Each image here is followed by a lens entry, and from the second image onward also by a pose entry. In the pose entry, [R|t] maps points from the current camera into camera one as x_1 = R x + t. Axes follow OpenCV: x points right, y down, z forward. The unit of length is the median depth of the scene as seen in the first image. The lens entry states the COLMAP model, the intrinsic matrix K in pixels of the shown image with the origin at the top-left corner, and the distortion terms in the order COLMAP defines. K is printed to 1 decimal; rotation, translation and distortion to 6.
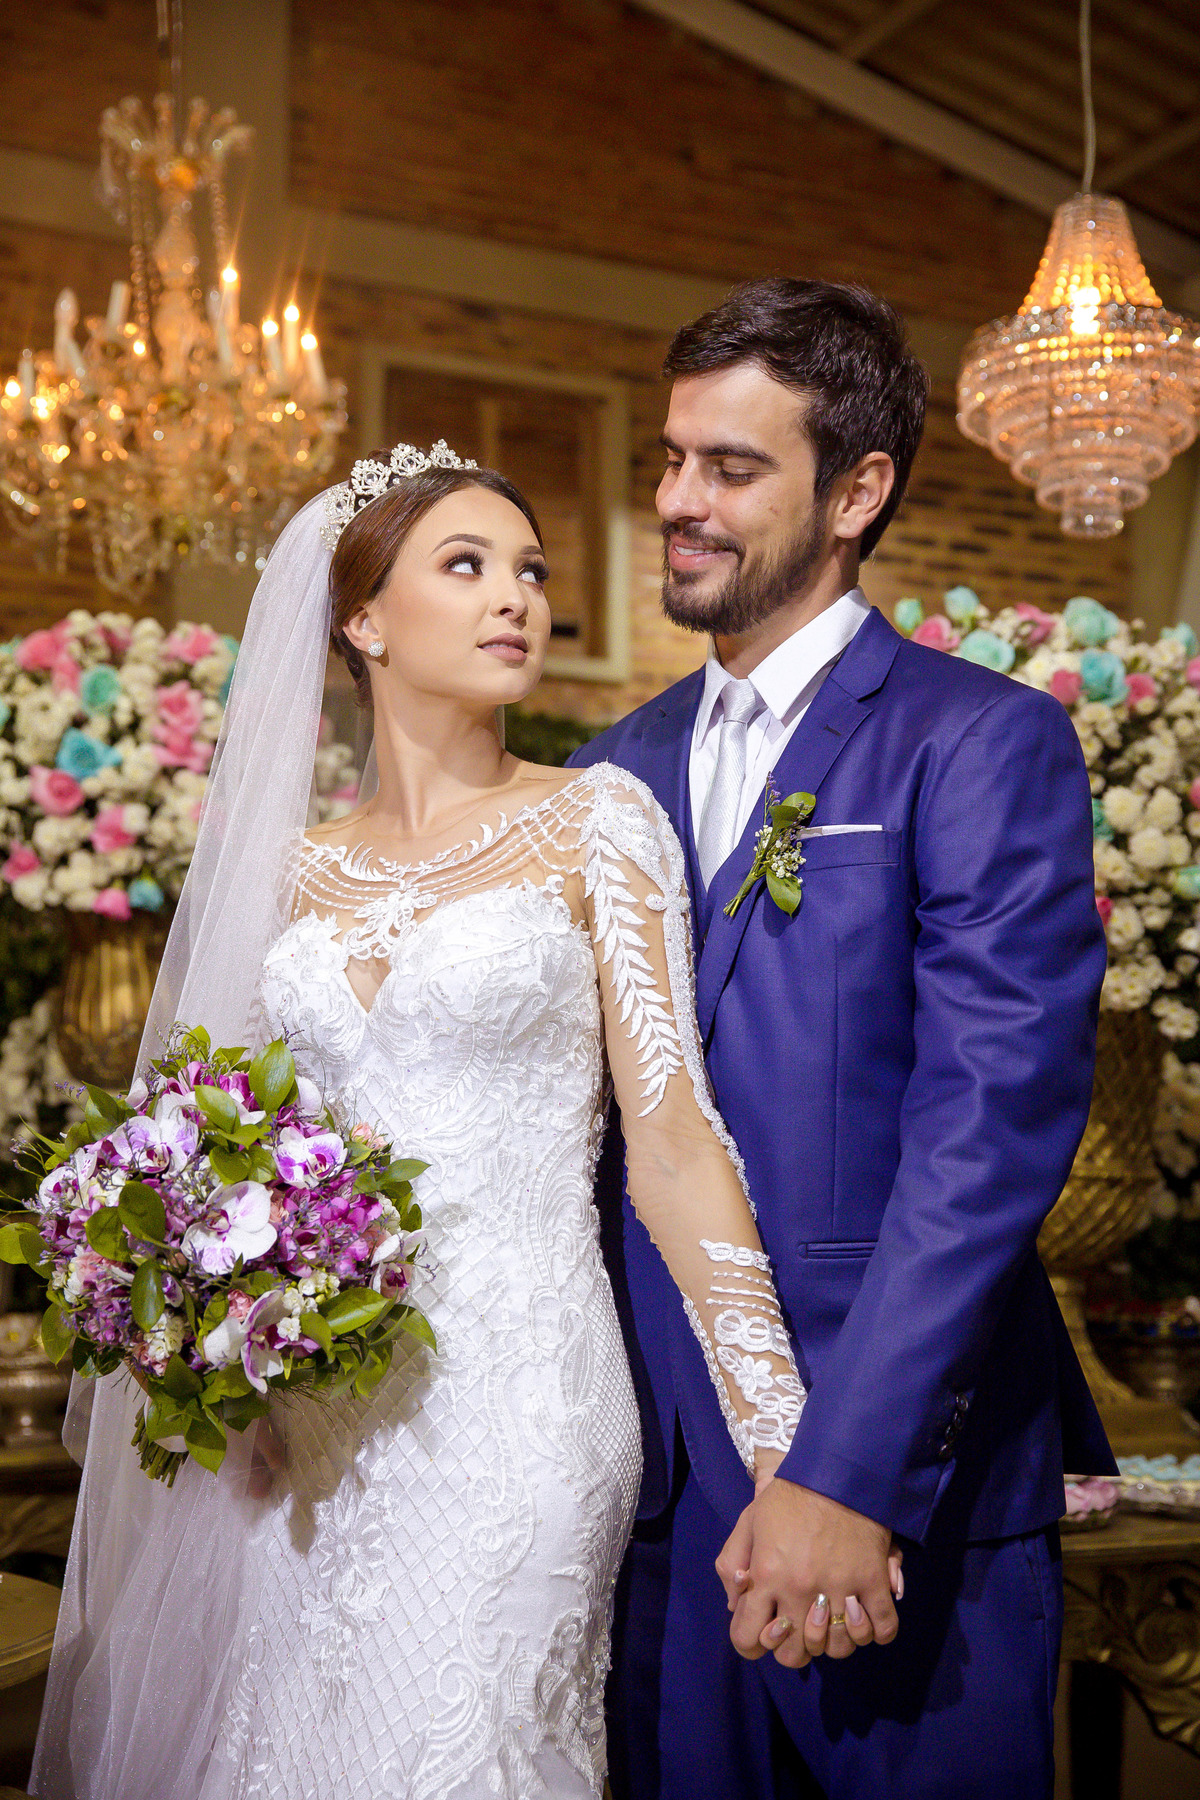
lens RADIAL K [[2563.7, 0, 605.9], [0, 2563.7, 899.2], [0, 0, 1]] dist [0.123908, 0.000000]
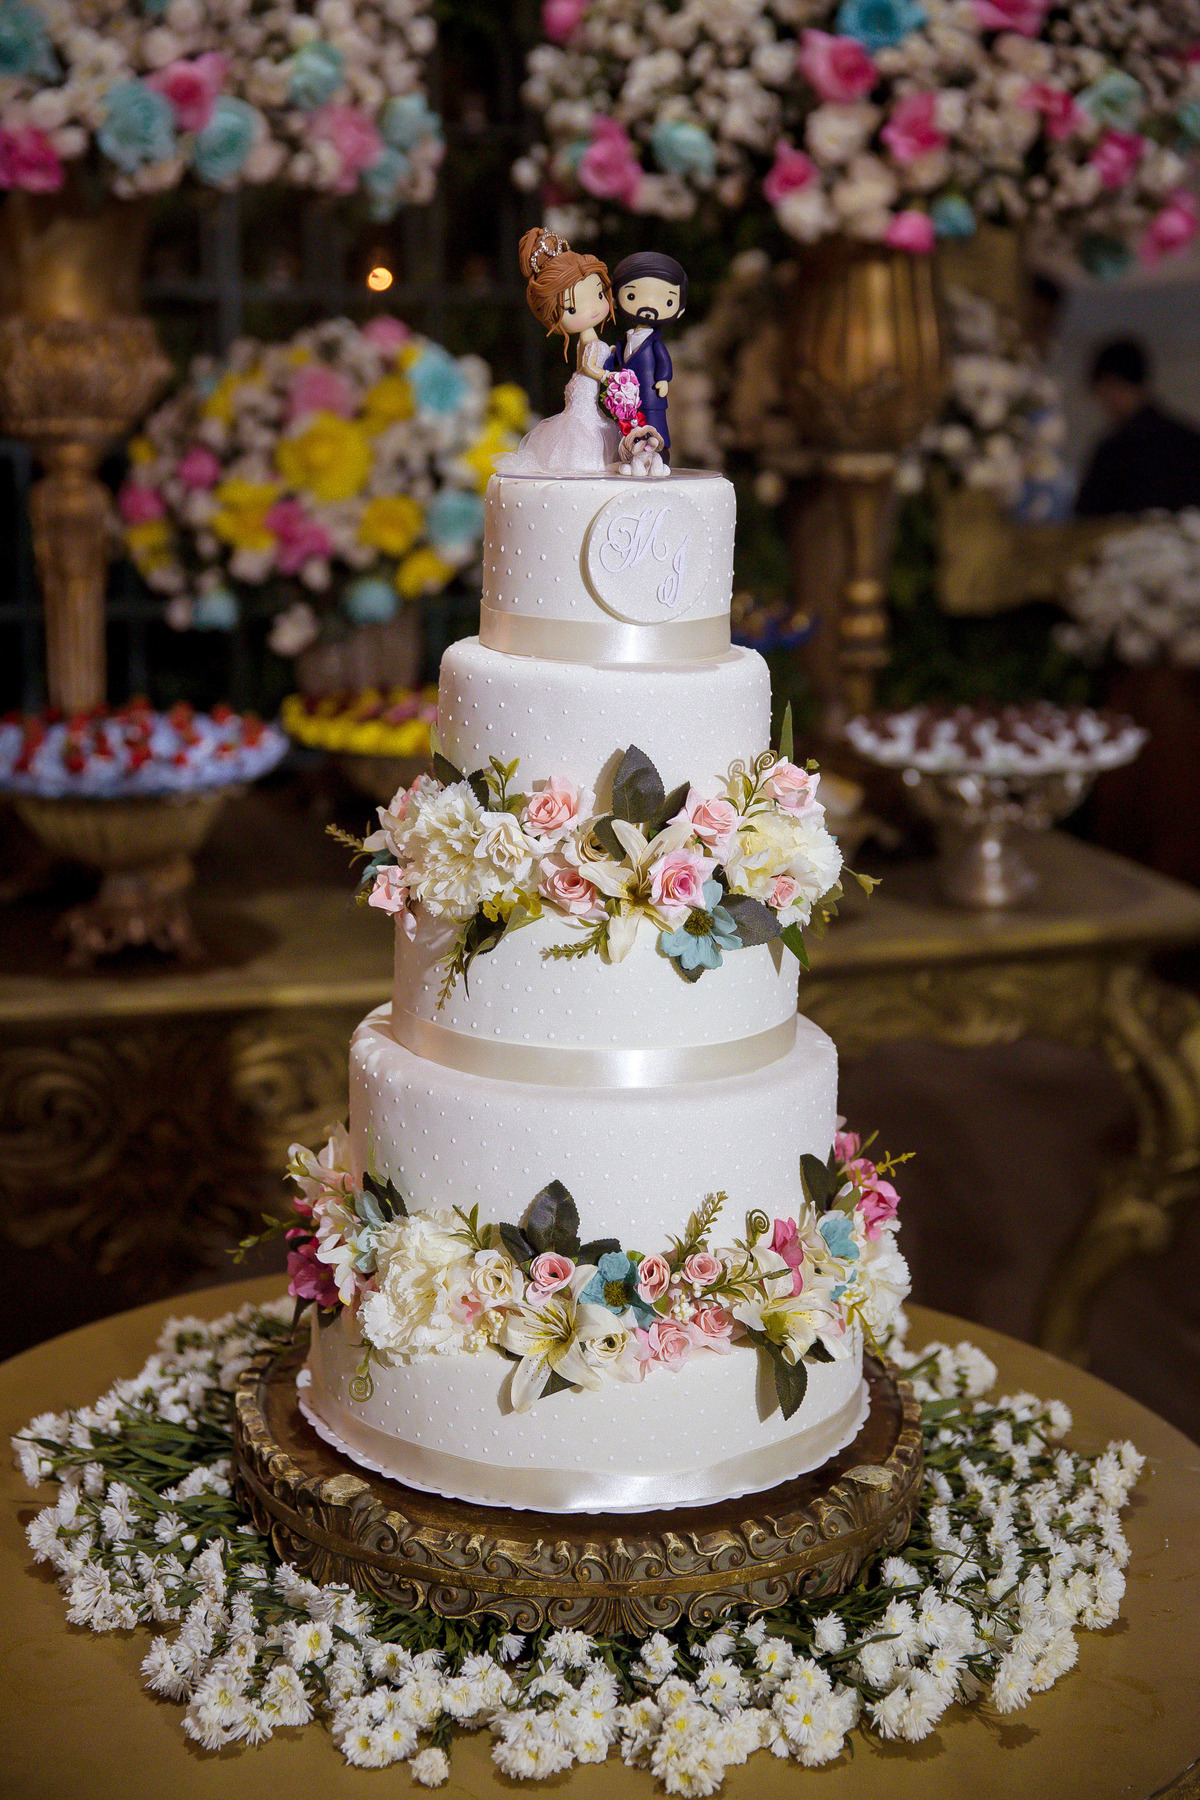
lens RADIAL K [[2580.8, 0, 587.7], [0, 2580.8, 901.1], [0, 0, 1]] dist [0.149892, 0.000000]
pose [[0.992084, 0.051136, -0.114693, -0.186890], [-0.007849, 0.936799, 0.349781, -0.080186], [0.125331, -0.346111, 0.929784, 0.221281]]
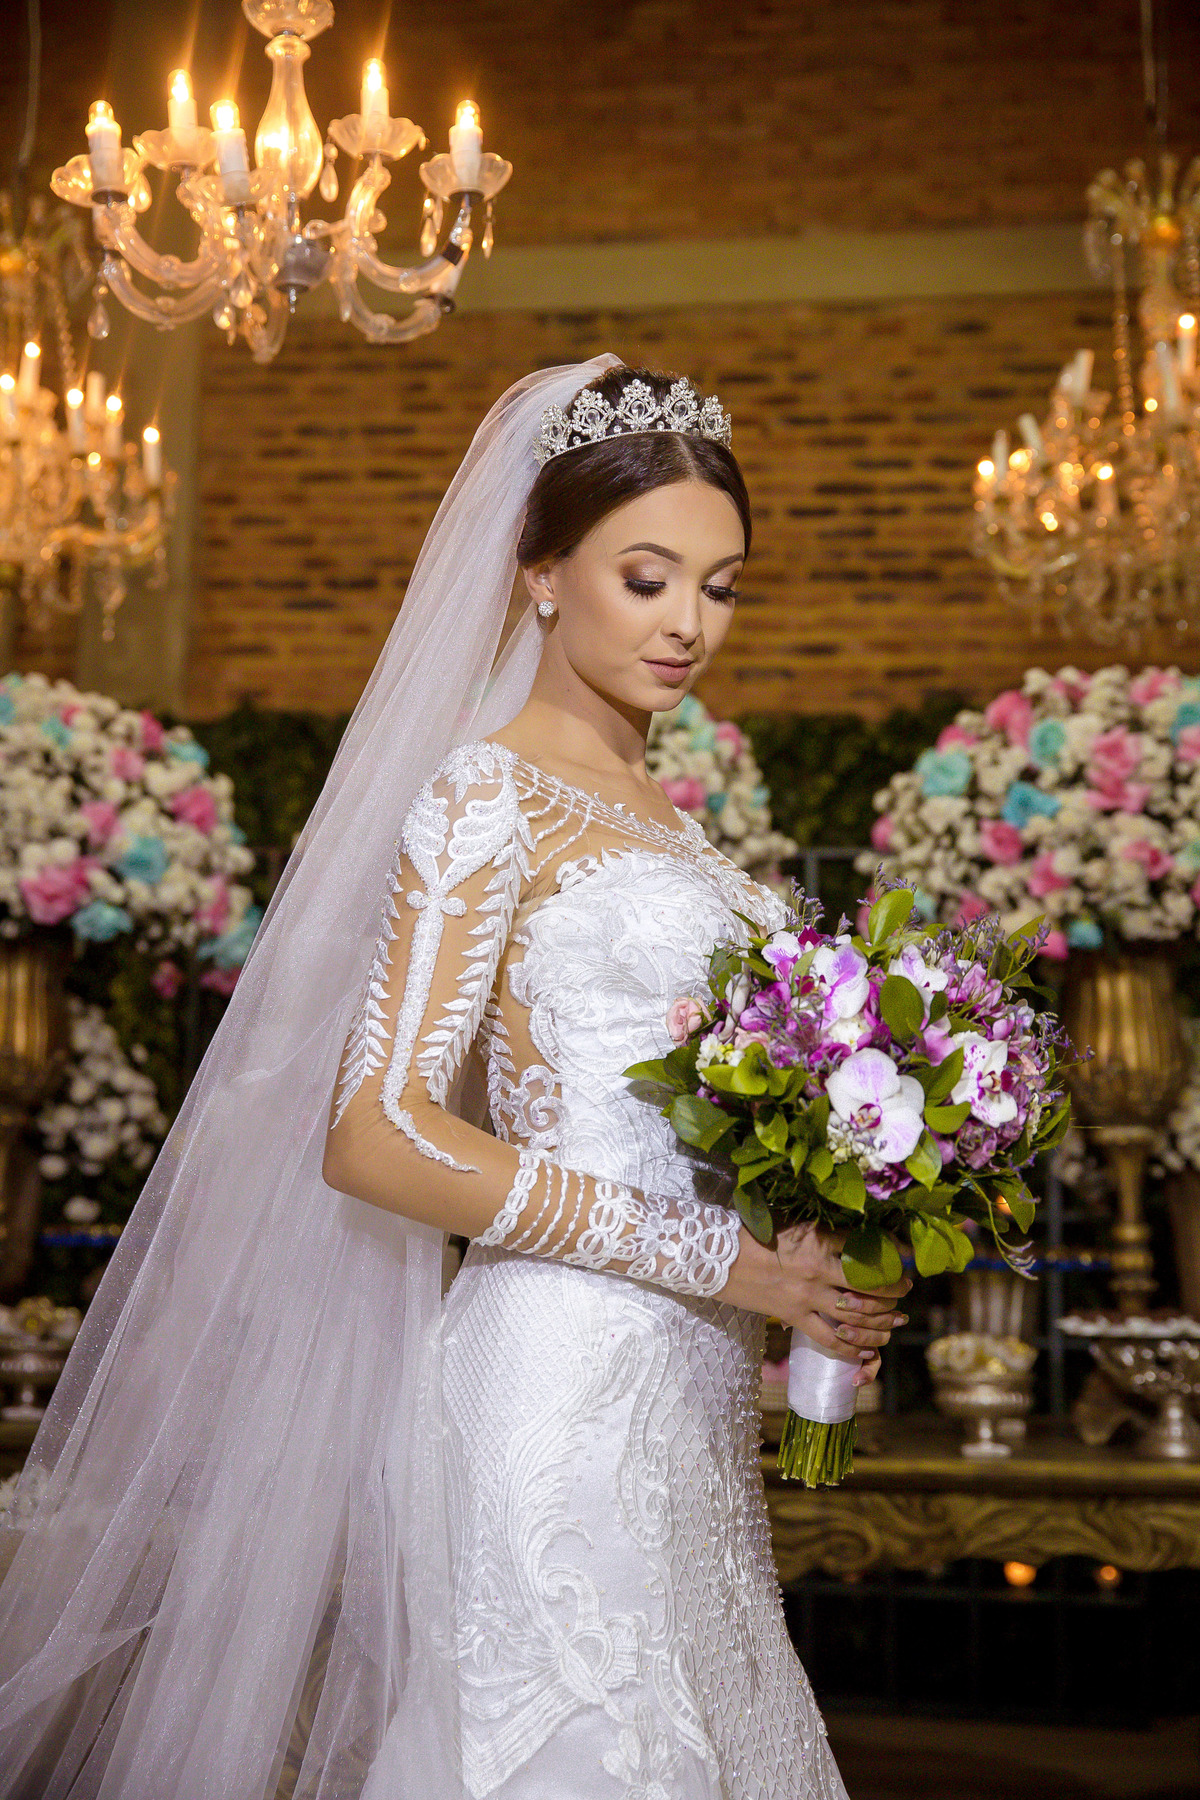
lens RADIAL K [[2580.8, 0, 567.0], [0, 2580.8, 914.5], [0, 0, 1]] dist [0.149892, 0.000000]
pose [[0.822807, -0.052741, -0.565868, 0.243739], [0.040978, 0.998599, -0.033490, 0.016867], [0.566841, 0.004367, 0.823815, 0.016565]]
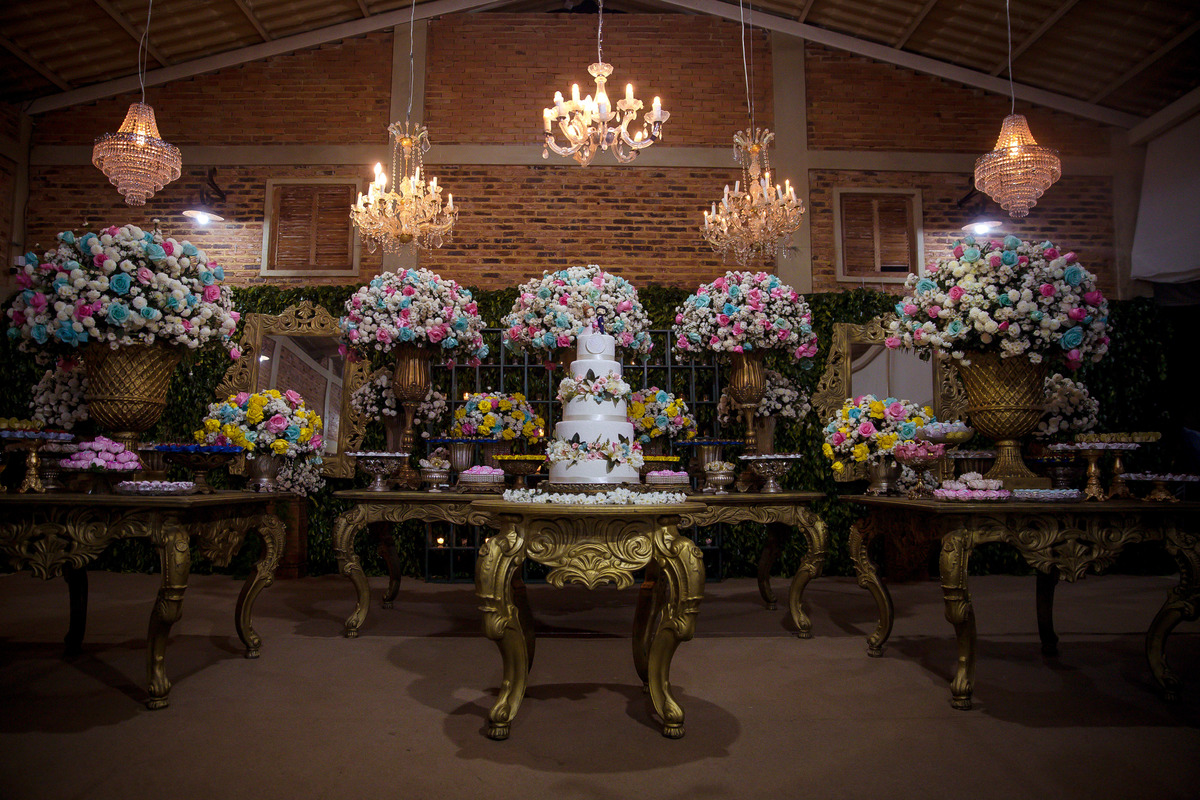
lens RADIAL K [[825.1, 0, 593.8], [0, 825.1, 394.4], [0, 0, 1]] dist [-0.078625, 0.046969]
pose [[0.905529, -0.036455, -0.422715, 0.112623], [0.044655, 0.998957, 0.009508, 0.045186], [0.421928, -0.027486, 0.906213, -0.143912]]
